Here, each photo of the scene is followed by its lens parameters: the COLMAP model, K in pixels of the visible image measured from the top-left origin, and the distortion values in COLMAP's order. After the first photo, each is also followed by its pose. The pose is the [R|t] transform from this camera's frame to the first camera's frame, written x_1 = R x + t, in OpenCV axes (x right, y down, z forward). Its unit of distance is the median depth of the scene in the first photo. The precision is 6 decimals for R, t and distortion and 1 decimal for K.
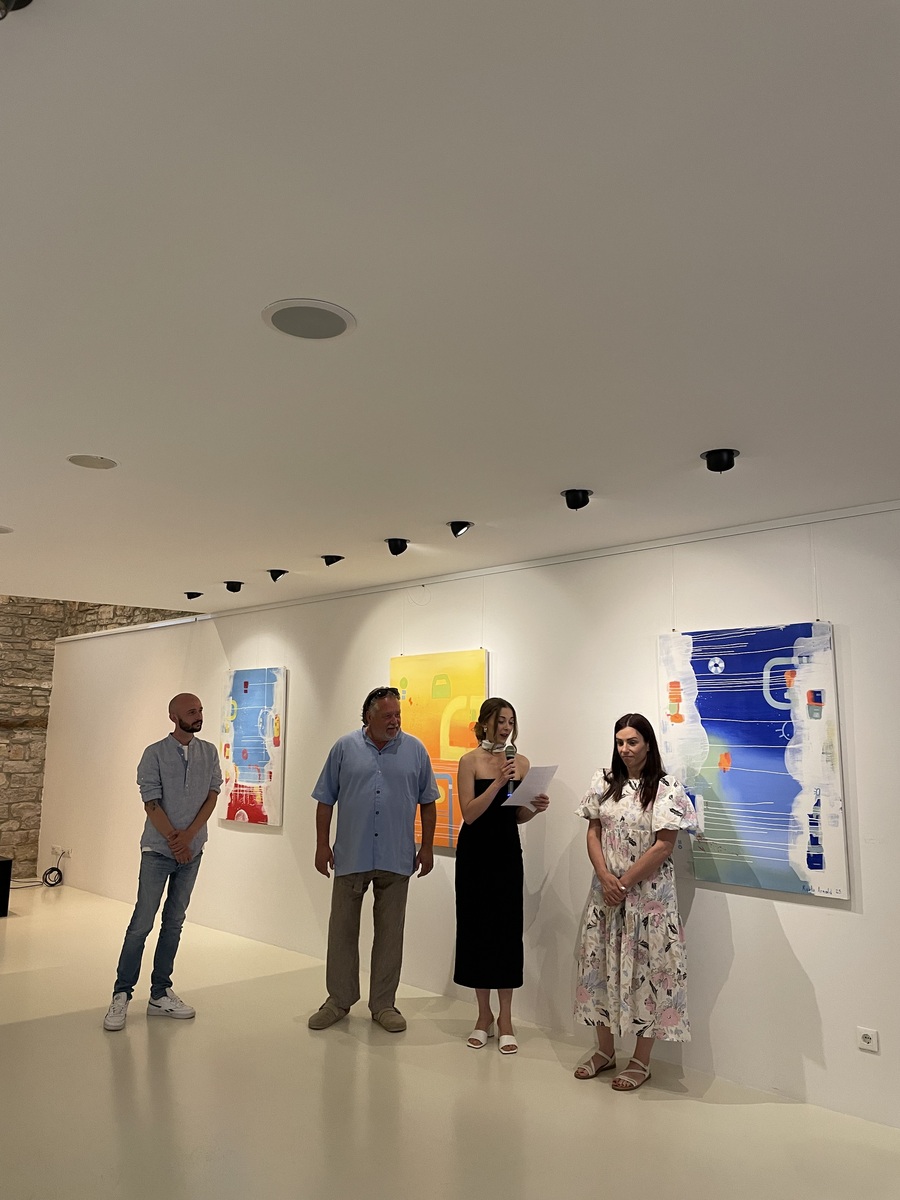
lens RADIAL K [[893.5, 0, 450.0], [0, 893.5, 600.0], [0, 0, 1]] dist [0.091730, -0.127788]
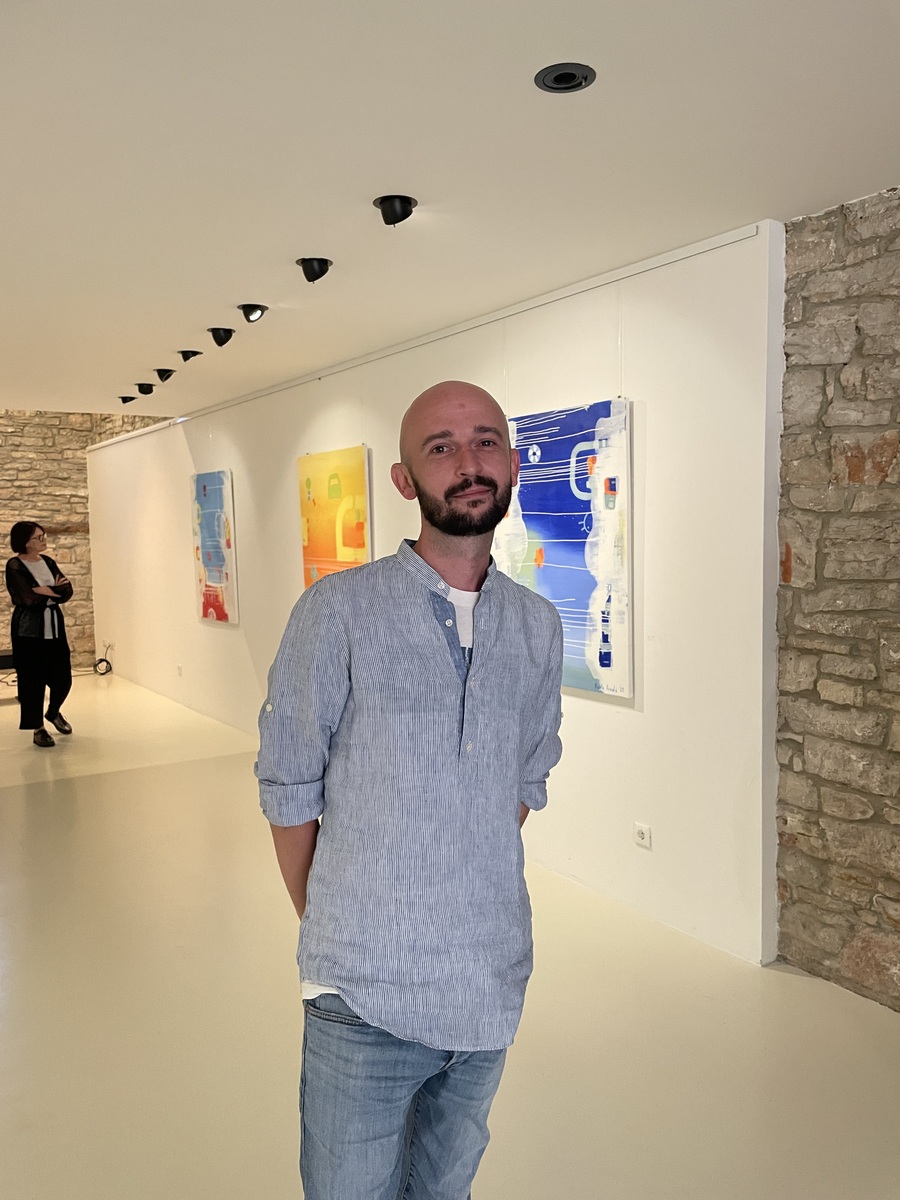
lens RADIAL K [[893.5, 0, 450.0], [0, 893.5, 600.0], [0, 0, 1]] dist [0.091730, -0.127788]
pose [[0.984438, -0.011114, -0.175379, 0.367719], [0.050242, 0.974141, 0.220285, 0.012555], [0.168395, -0.225668, 0.959540, 0.080333]]
